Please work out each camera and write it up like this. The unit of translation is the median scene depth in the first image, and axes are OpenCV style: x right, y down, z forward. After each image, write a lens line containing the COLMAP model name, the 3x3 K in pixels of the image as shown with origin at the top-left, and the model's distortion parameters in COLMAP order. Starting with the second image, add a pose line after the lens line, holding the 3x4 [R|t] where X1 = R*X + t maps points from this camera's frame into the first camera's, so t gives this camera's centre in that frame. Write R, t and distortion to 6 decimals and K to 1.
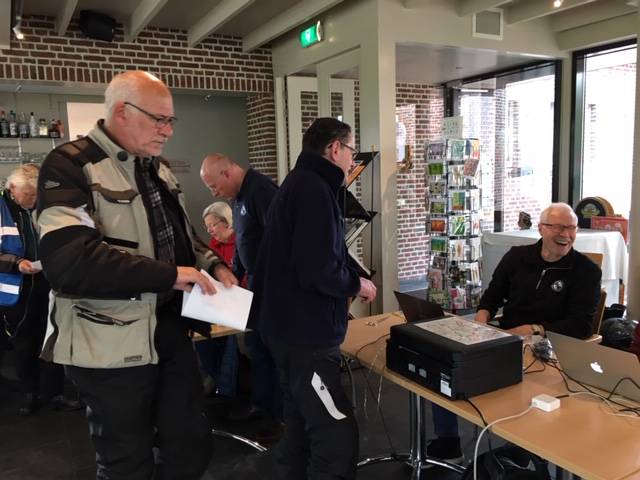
lens RADIAL K [[546.2, 0, 320.2], [0, 546.2, 240.1], [0, 0, 1]] dist [0.062582, -0.077862]
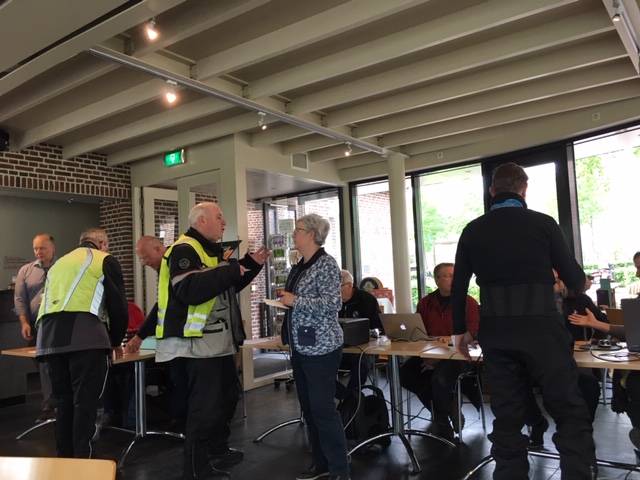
lens RADIAL K [[546.2, 0, 320.5], [0, 546.2, 237.4], [0, 0, 1]] dist [0.062582, -0.077862]
pose [[0.915063, 0.016937, 0.402955, -0.205829], [0.069465, 0.977568, -0.198835, 0.094747], [-0.397284, 0.209938, 0.893360, -0.262654]]
